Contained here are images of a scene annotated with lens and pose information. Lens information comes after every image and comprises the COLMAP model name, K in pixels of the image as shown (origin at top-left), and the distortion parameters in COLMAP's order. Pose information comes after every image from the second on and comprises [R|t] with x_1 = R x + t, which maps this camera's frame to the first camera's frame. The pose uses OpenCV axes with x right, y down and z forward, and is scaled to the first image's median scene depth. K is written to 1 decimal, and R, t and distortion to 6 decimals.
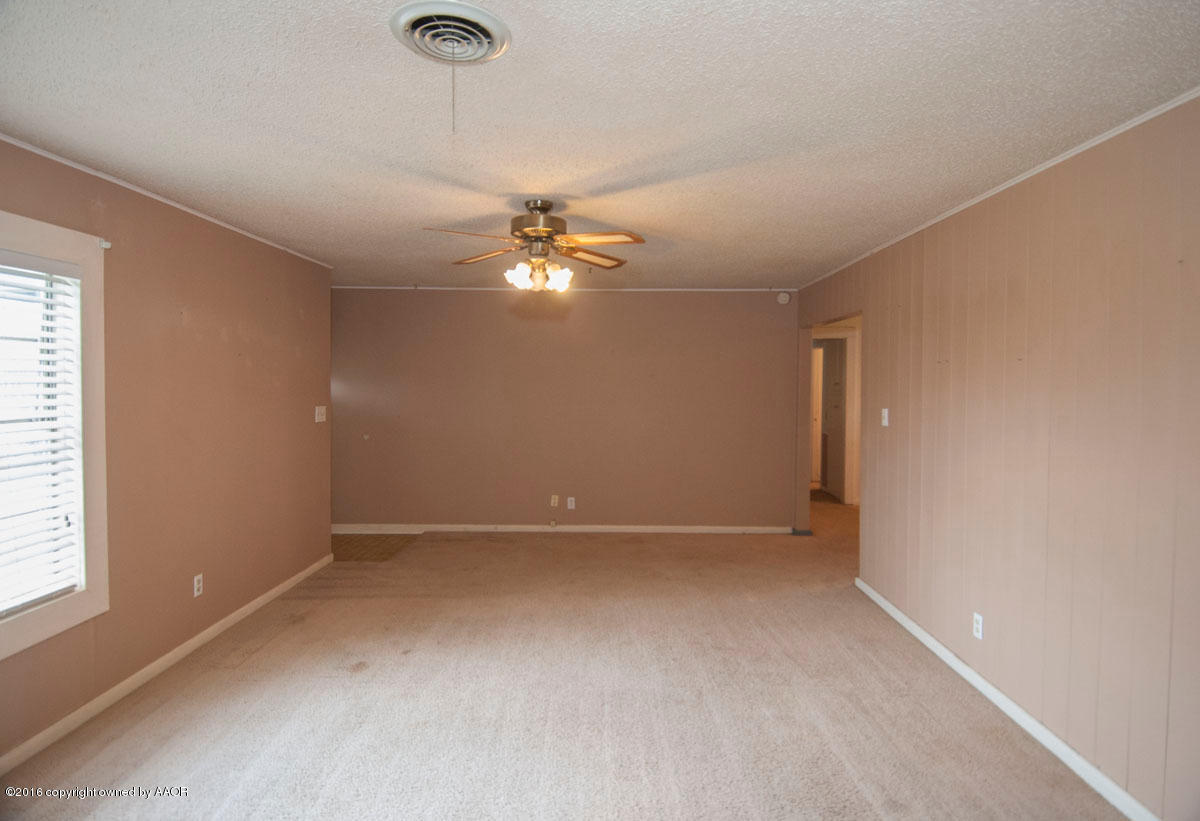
lens RADIAL K [[655.7, 0, 601.6], [0, 655.7, 396.3], [0, 0, 1]] dist [0.083496, -0.087881]
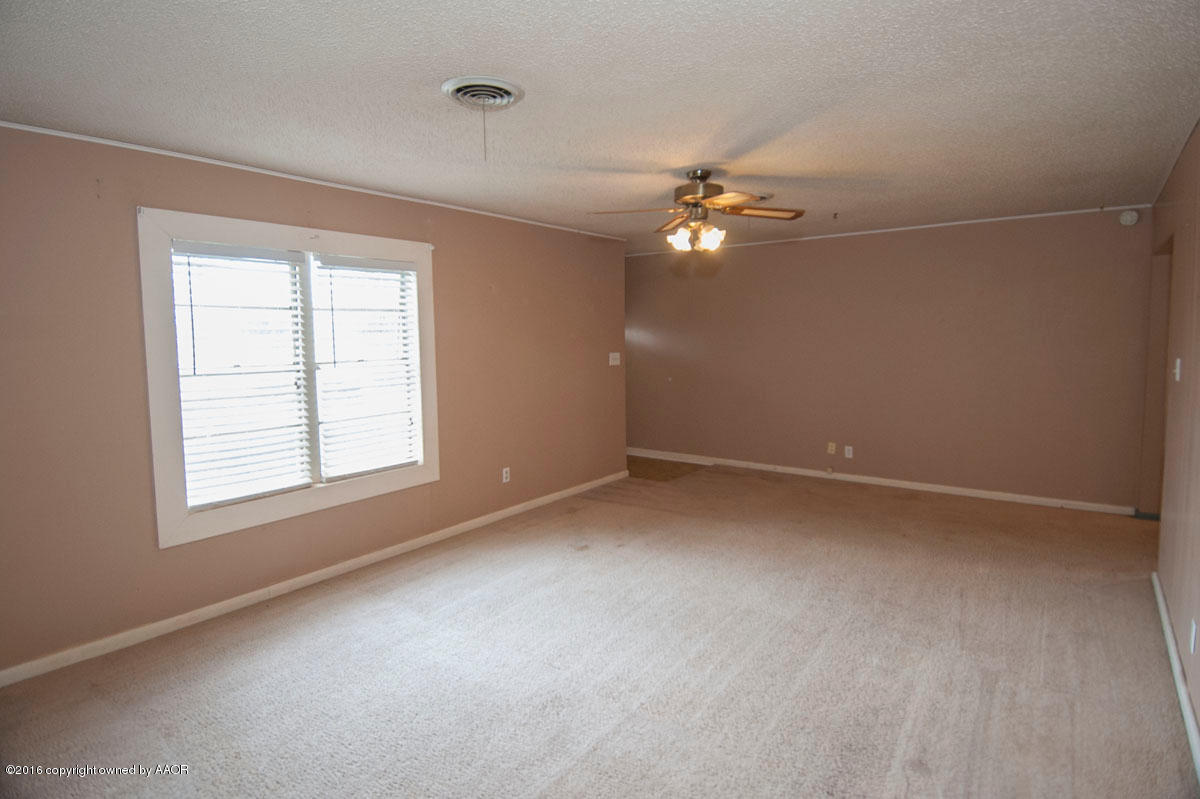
lens RADIAL K [[640.3, 0, 600.3], [0, 640.3, 380.5], [0, 0, 1]] dist [0.055577, -0.048591]
pose [[0.809937, 0.029851, -0.585756, 0.426247], [0.002132, 0.998548, 0.053834, 0.002727], [0.586513, -0.044851, 0.808697, -0.002862]]
